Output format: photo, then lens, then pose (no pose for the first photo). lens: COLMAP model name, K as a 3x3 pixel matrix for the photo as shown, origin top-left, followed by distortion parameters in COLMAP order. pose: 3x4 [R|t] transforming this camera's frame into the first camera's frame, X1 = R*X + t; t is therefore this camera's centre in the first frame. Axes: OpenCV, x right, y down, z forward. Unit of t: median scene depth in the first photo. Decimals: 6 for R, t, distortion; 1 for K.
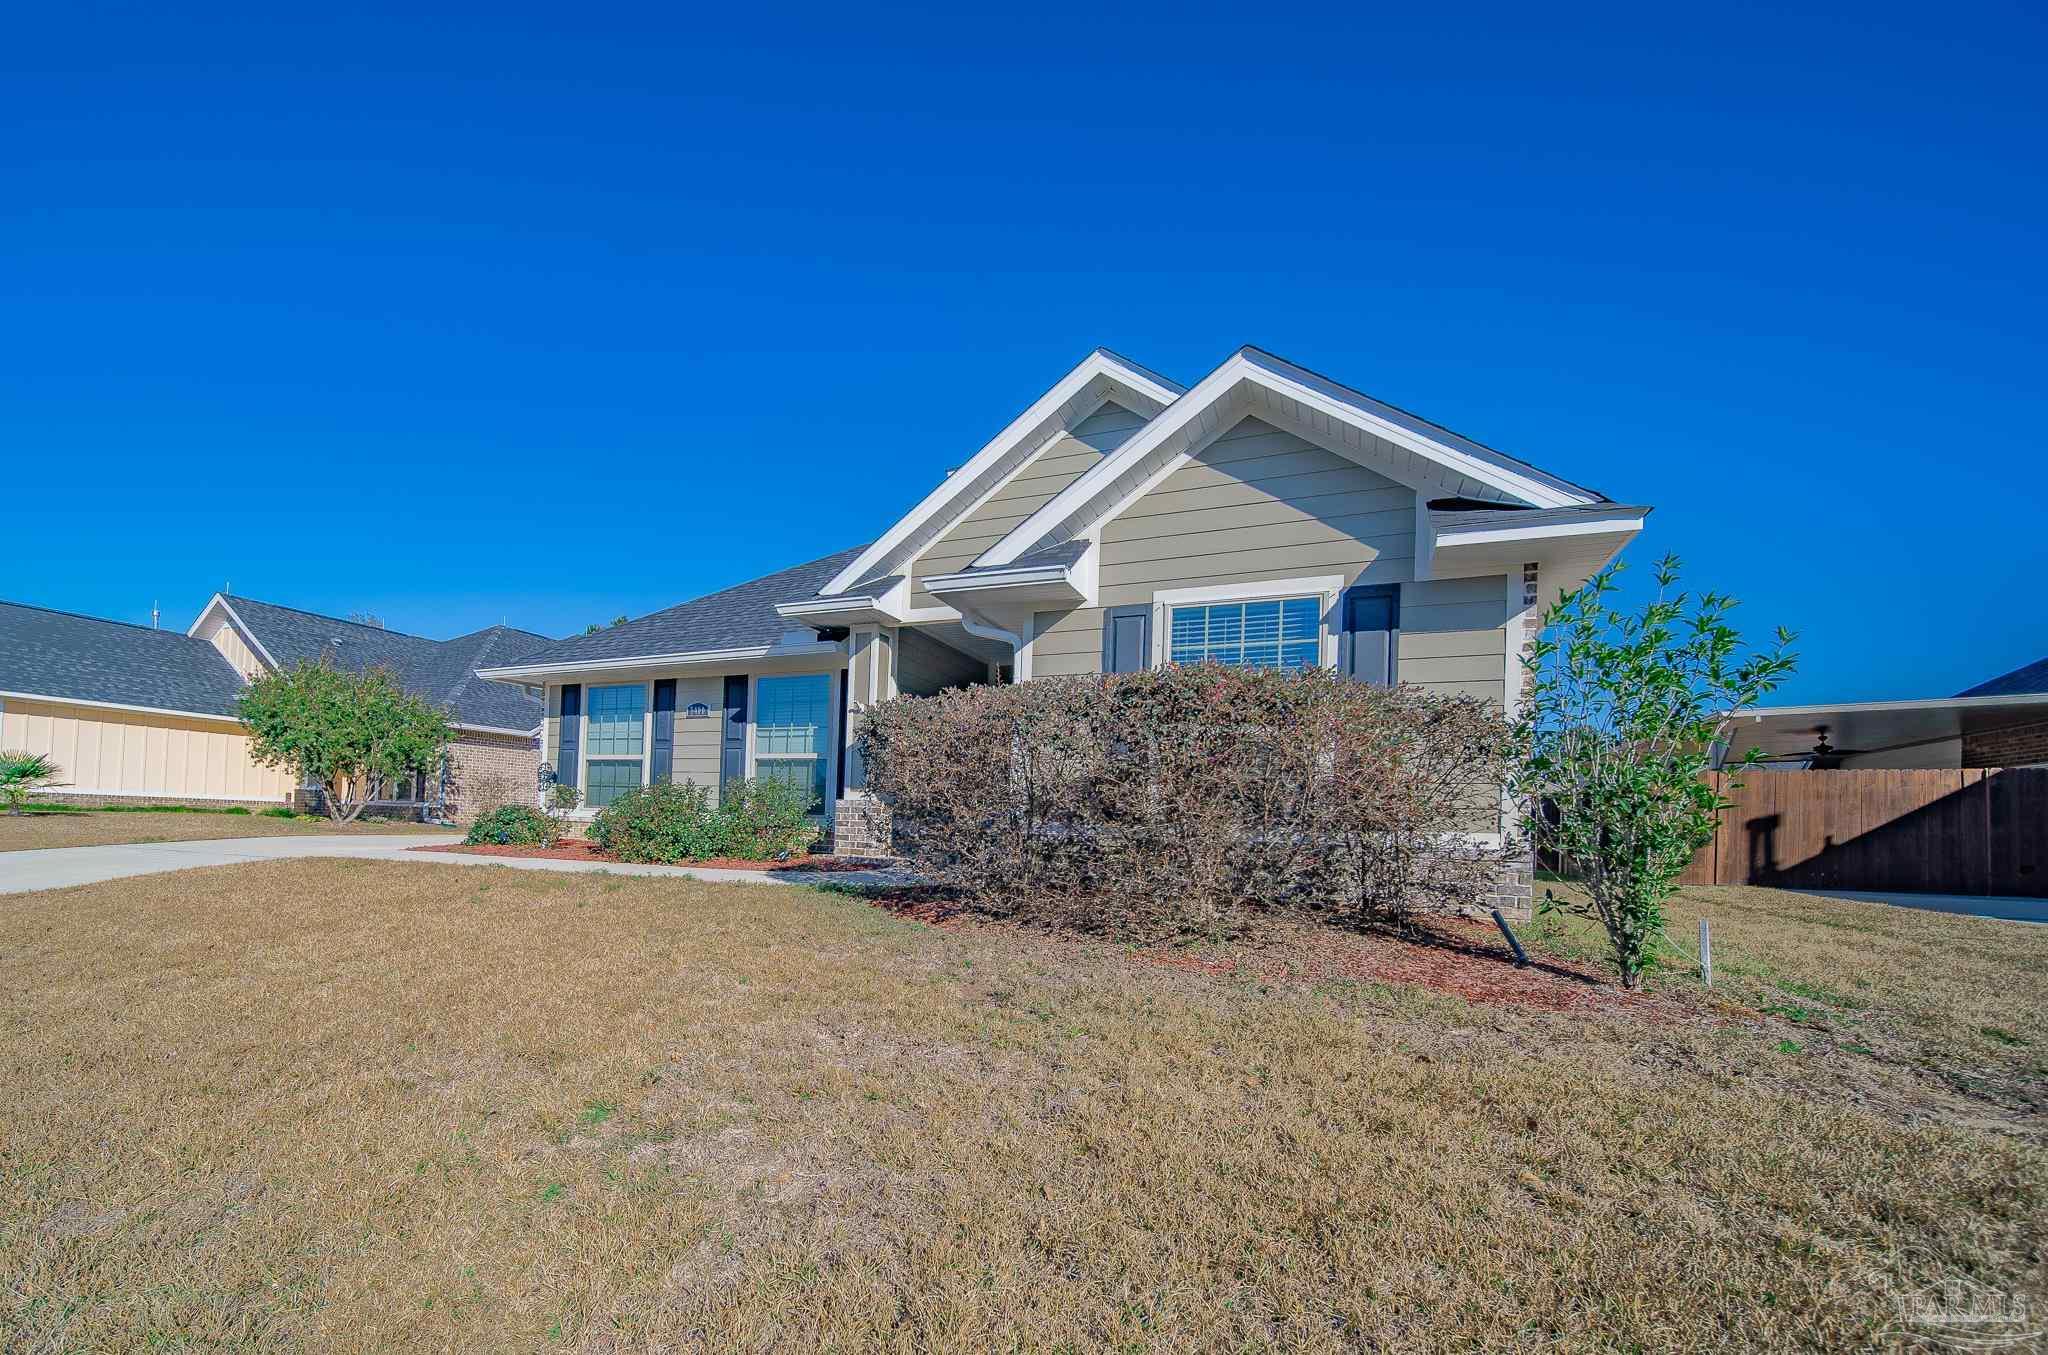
lens RADIAL K [[783.9, 0, 975.3], [0, 783.9, 797.5], [0, 0, 1]] dist [-0.003404, 0.000051]
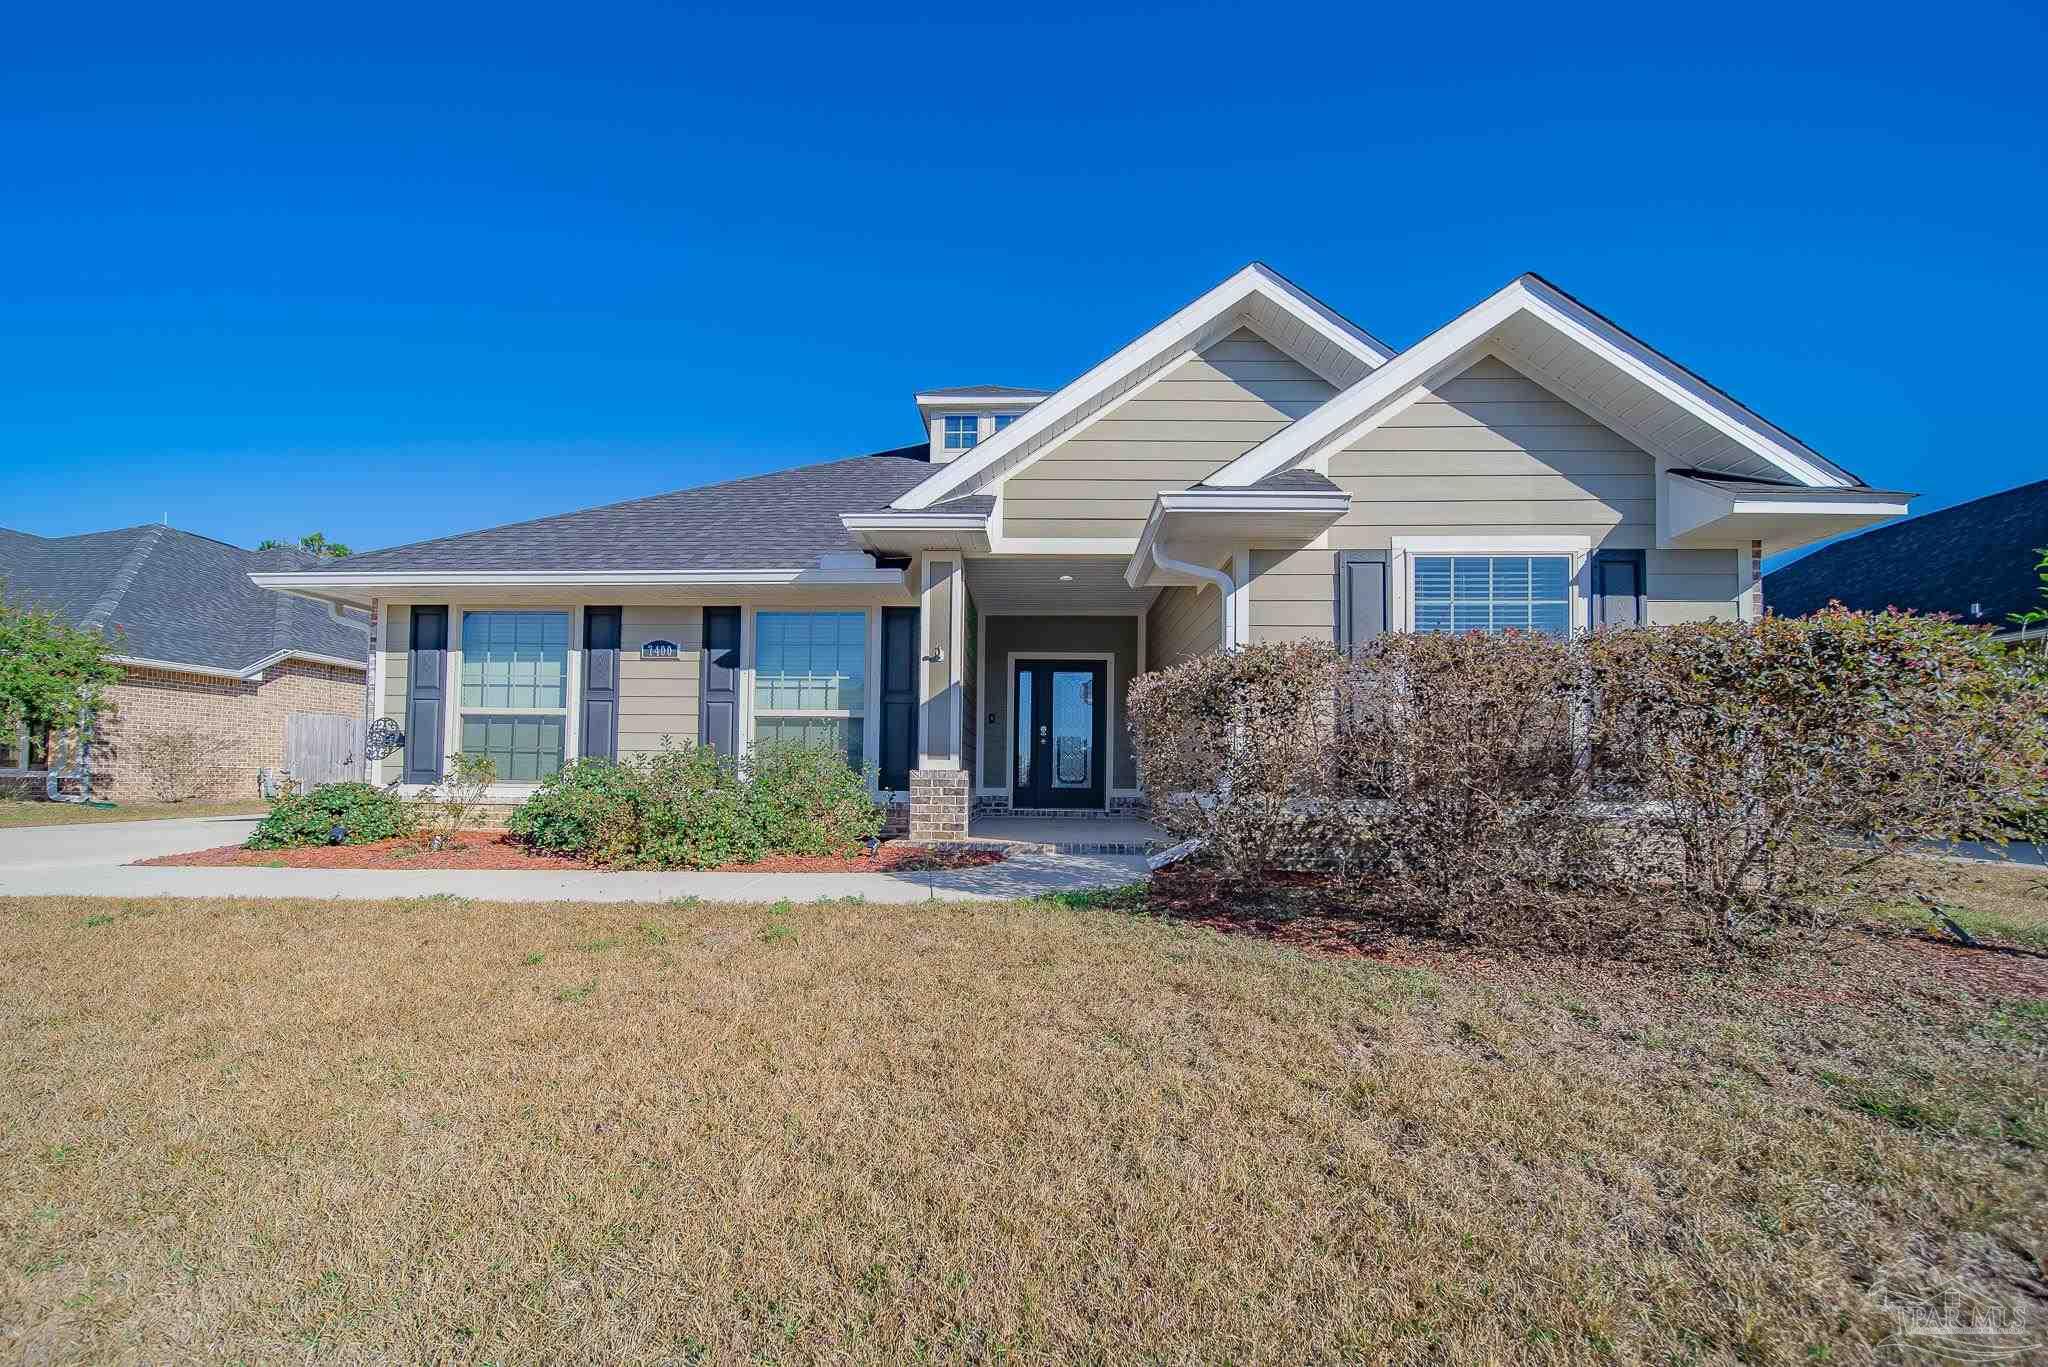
lens RADIAL K [[718.4, 0, 1018.1], [0, 718.4, 748.0], [0, 0, 1]] dist [-0.000976, -0.000862]
pose [[0.932513, -0.008767, 0.361030, -0.309476], [0.008120, 0.999962, 0.003308, -0.019325], [-0.361045, -0.000153, 0.932548, 0.261961]]
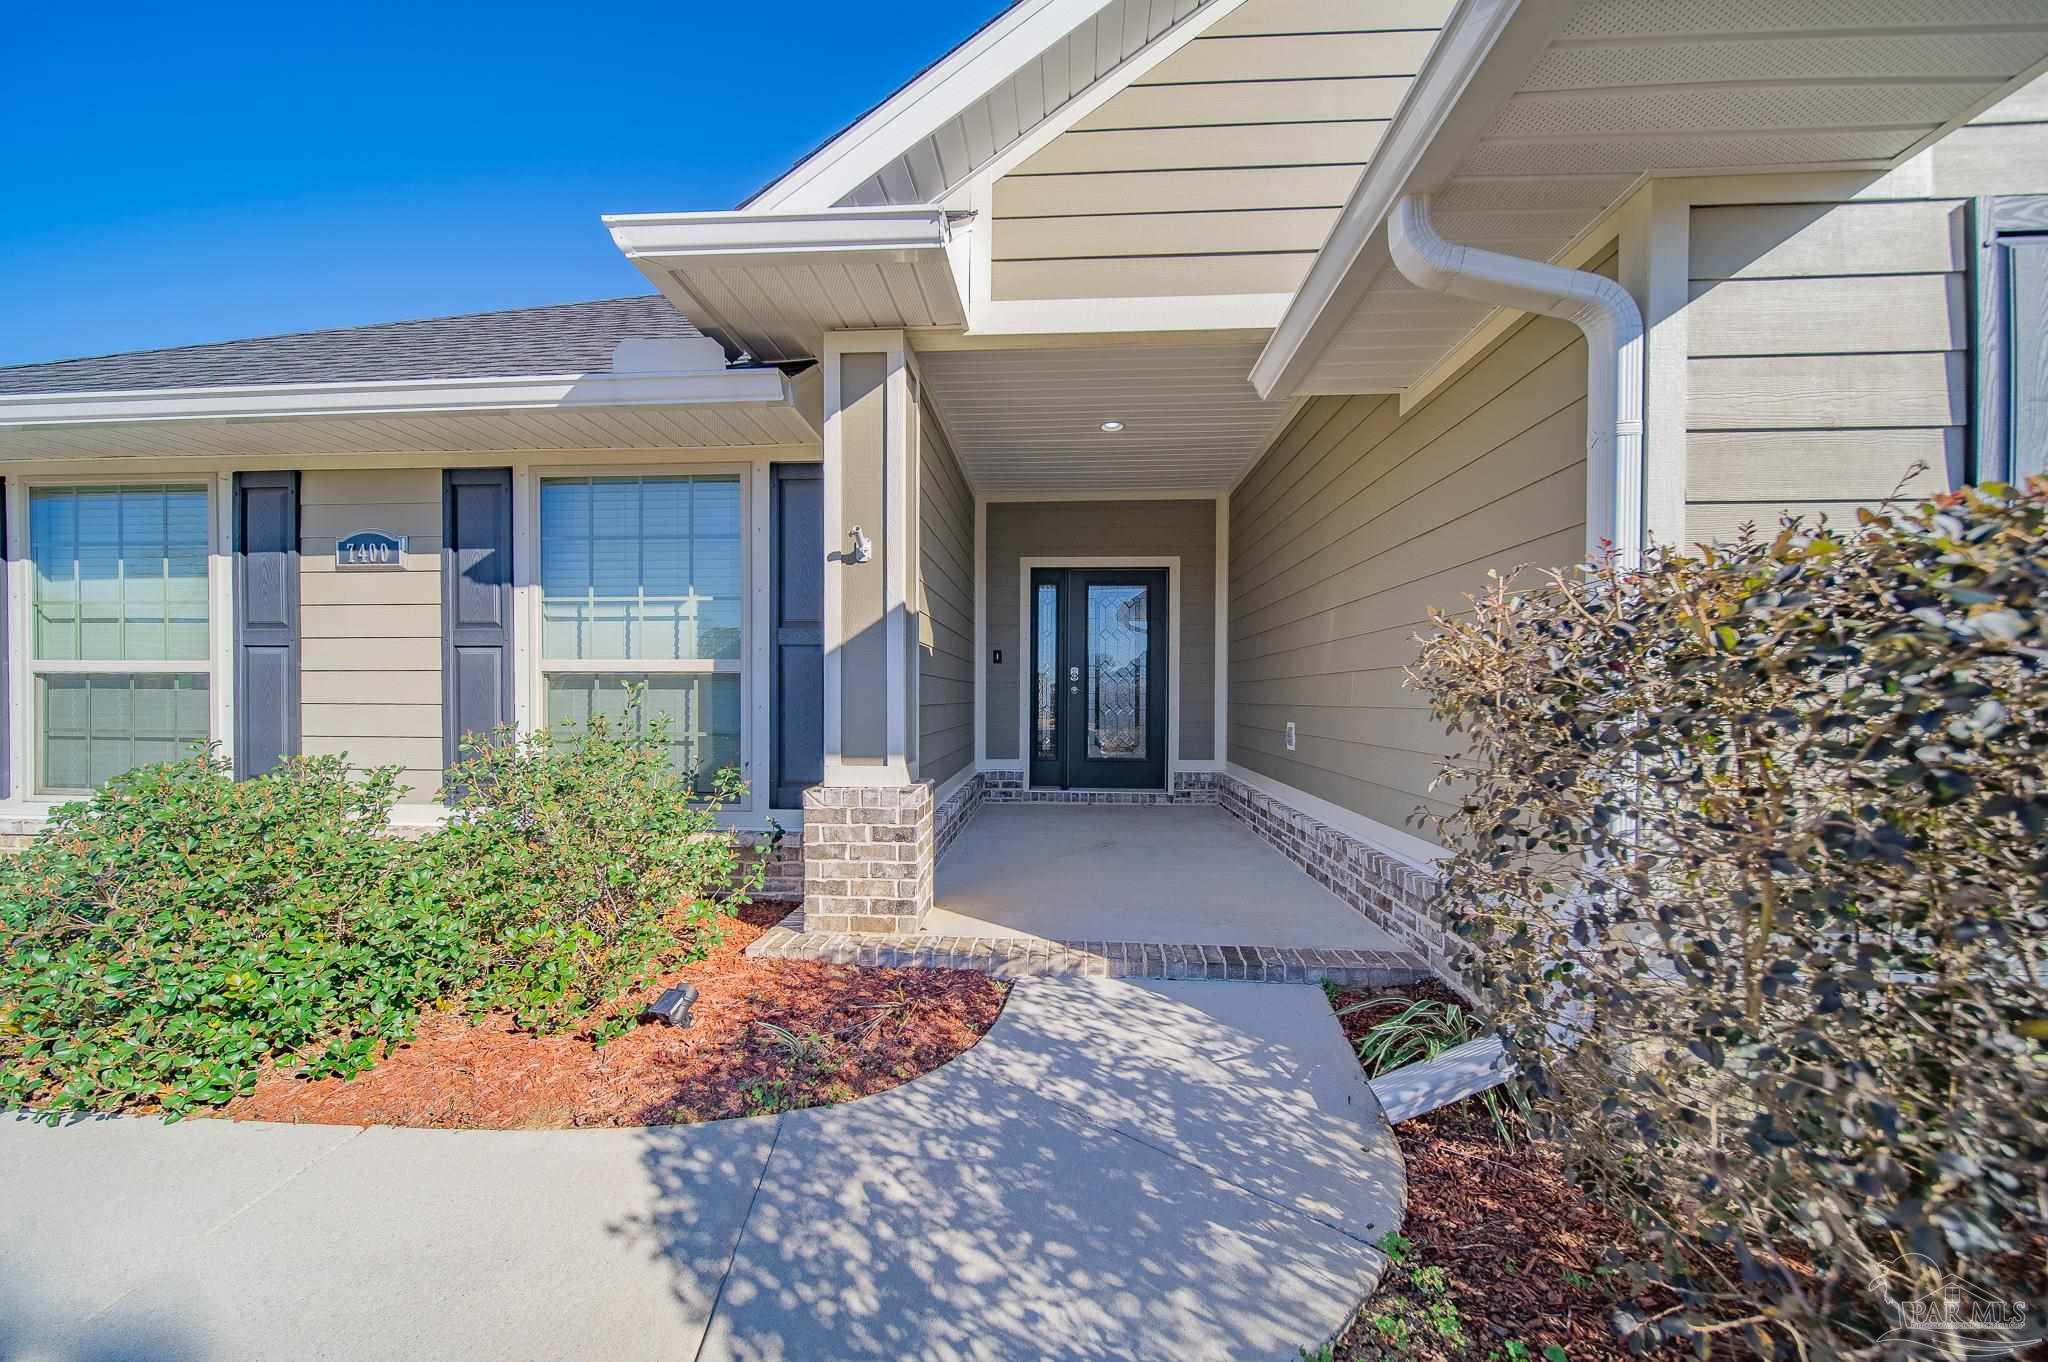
lens RADIAL K [[718.4, 0, 1021.9], [0, 718.4, 697.1], [0, 0, 1]] dist [-0.000976, -0.000862]
pose [[0.942929, -0.031566, 0.331495, -0.176245], [0.017620, 0.998832, 0.044992, -0.051283], [-0.332528, -0.036583, 0.942384, 0.584876]]
